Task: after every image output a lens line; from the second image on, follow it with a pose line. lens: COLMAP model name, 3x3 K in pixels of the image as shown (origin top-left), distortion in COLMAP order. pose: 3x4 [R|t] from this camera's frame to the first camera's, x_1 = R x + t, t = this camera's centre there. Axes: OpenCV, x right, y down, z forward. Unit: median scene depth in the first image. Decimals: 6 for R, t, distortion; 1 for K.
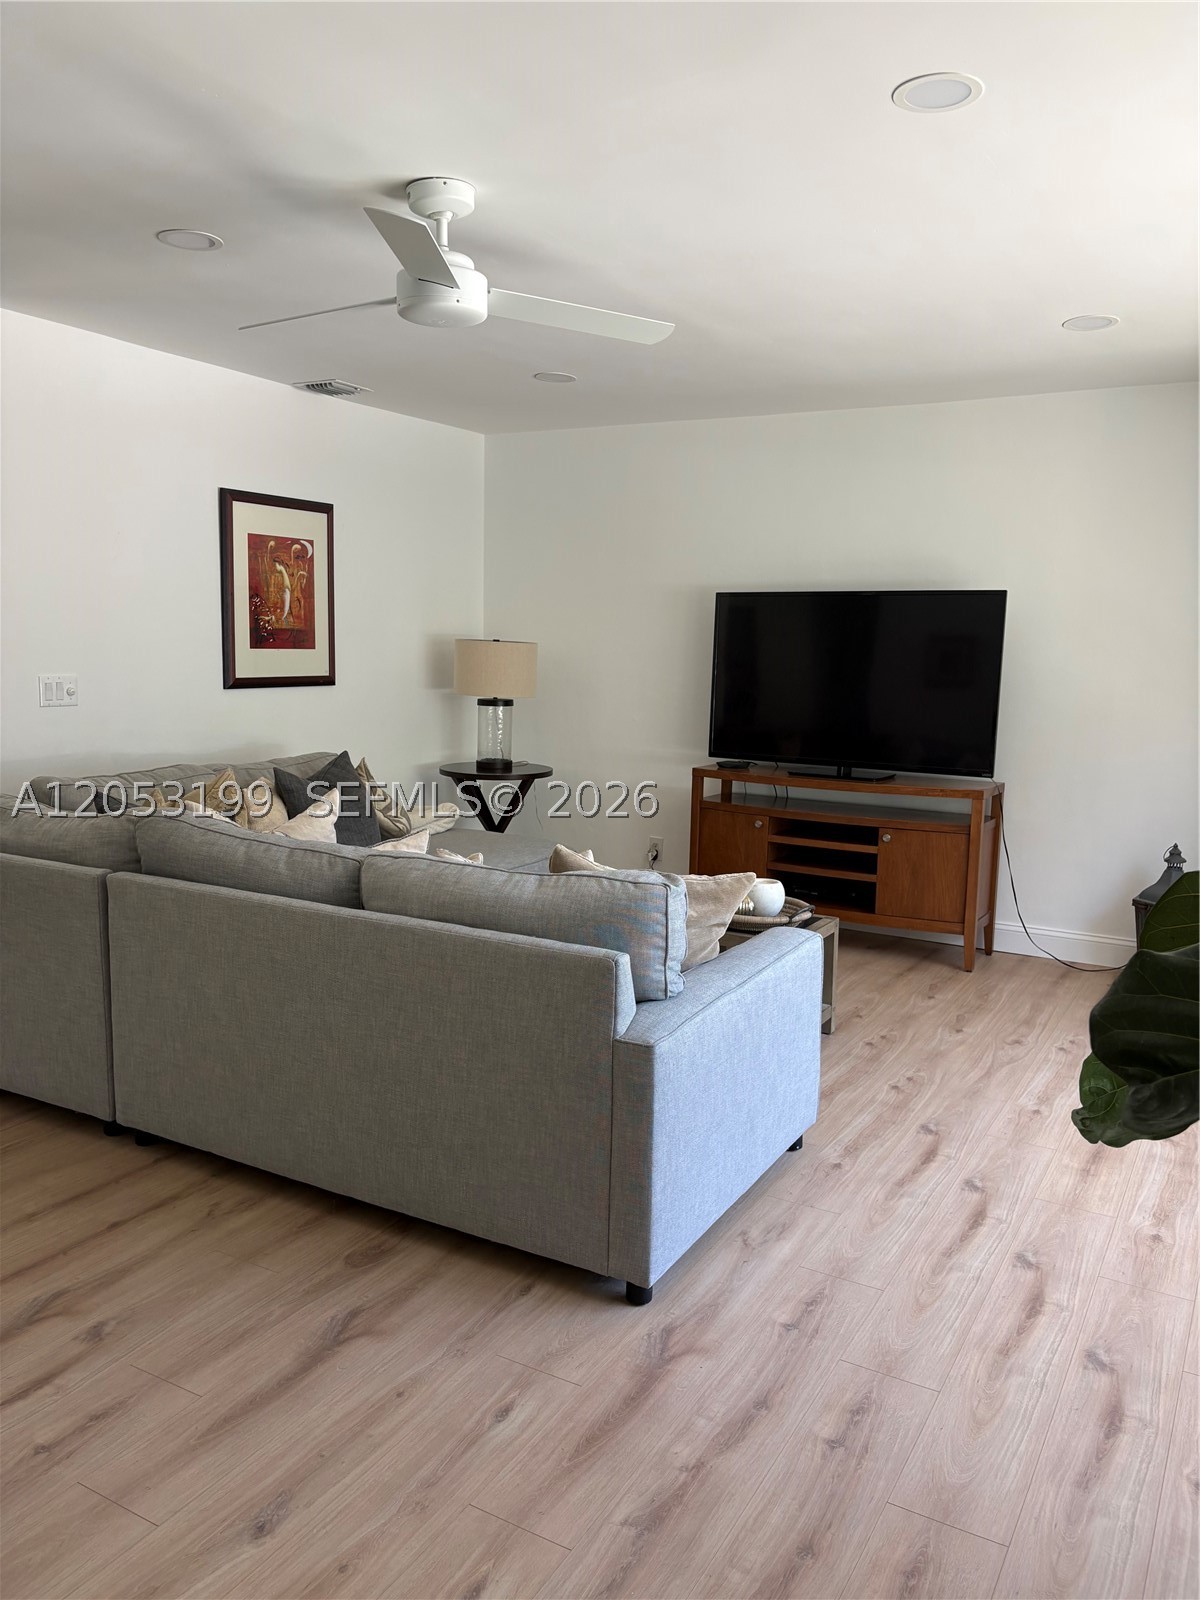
lens RADIAL K [[1214.8, 0, 599.8], [0, 1214.8, 804.8], [0, 0, 1]] dist [0.009674, 0.003285]
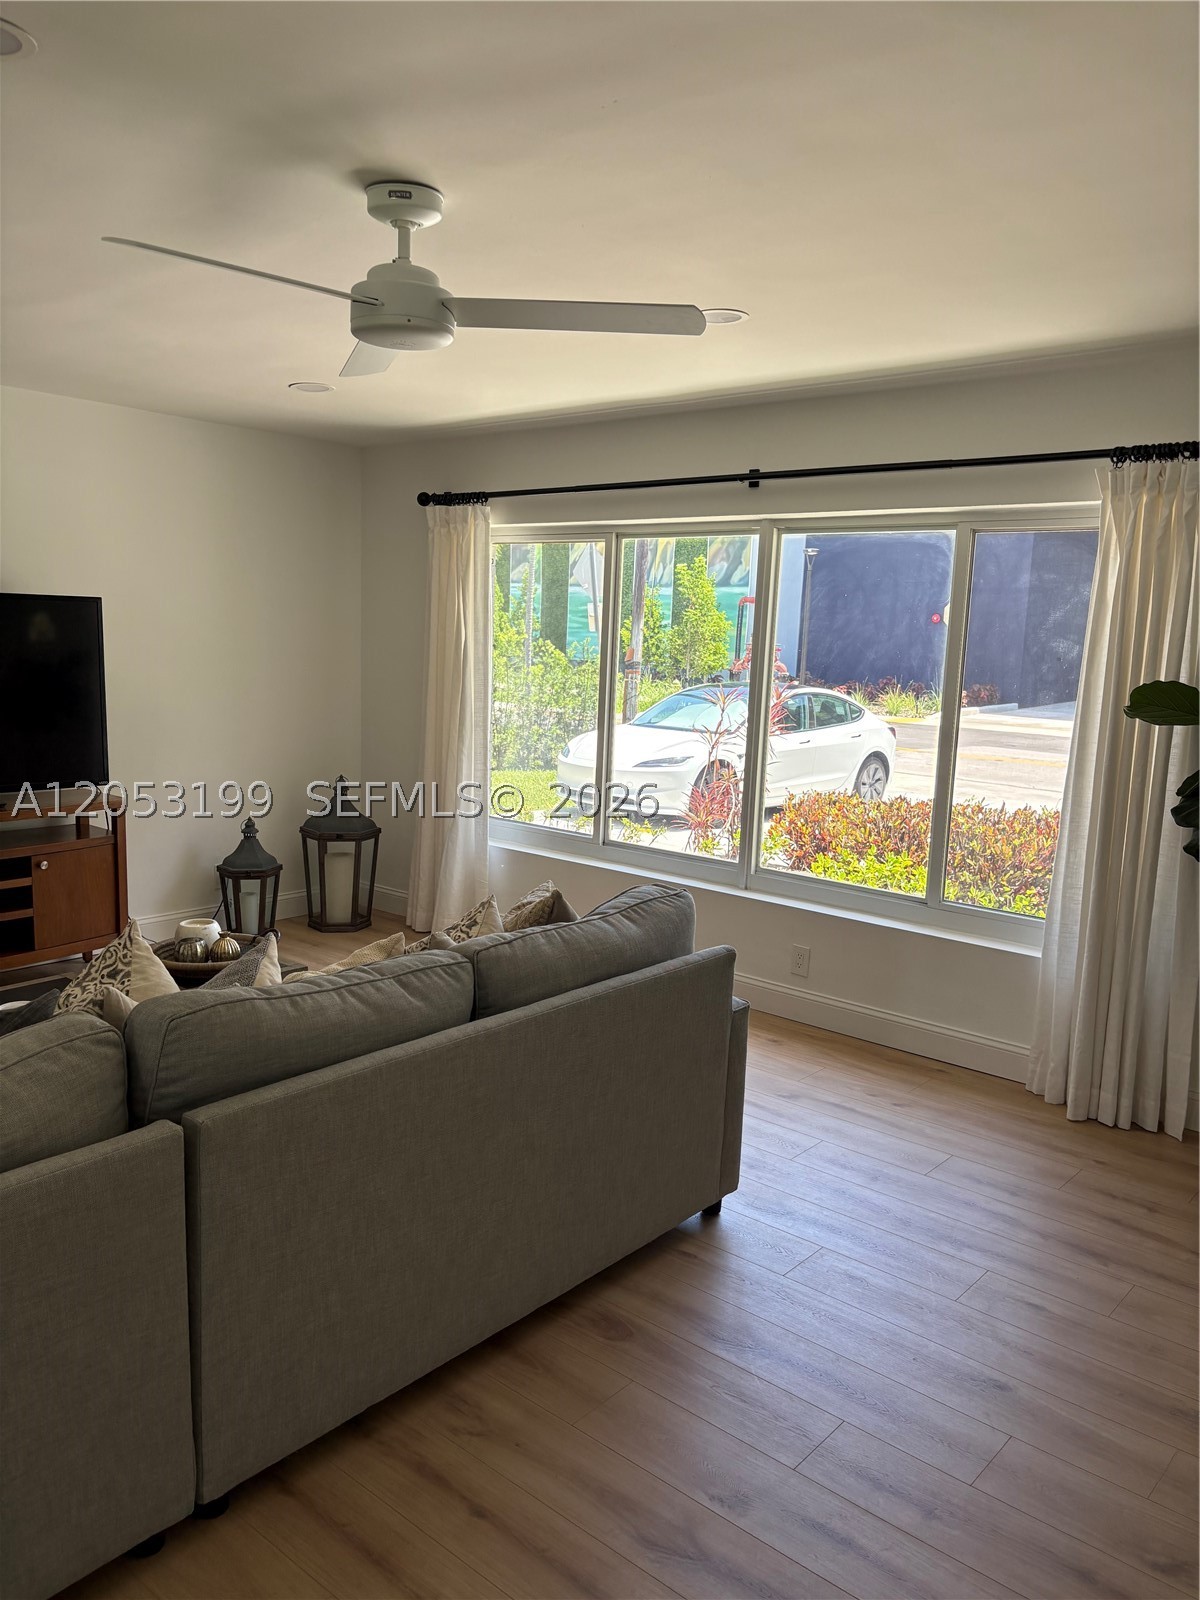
lens RADIAL K [[1214.8, 0, 599.1], [0, 1214.8, 797.6], [0, 0, 1]] dist [0.009674, 0.003285]
pose [[0.192124, -0.152700, 0.969418, -0.981731], [0.109803, 0.984962, 0.133387, -0.172978], [-0.975209, 0.080818, 0.206002, 0.687949]]
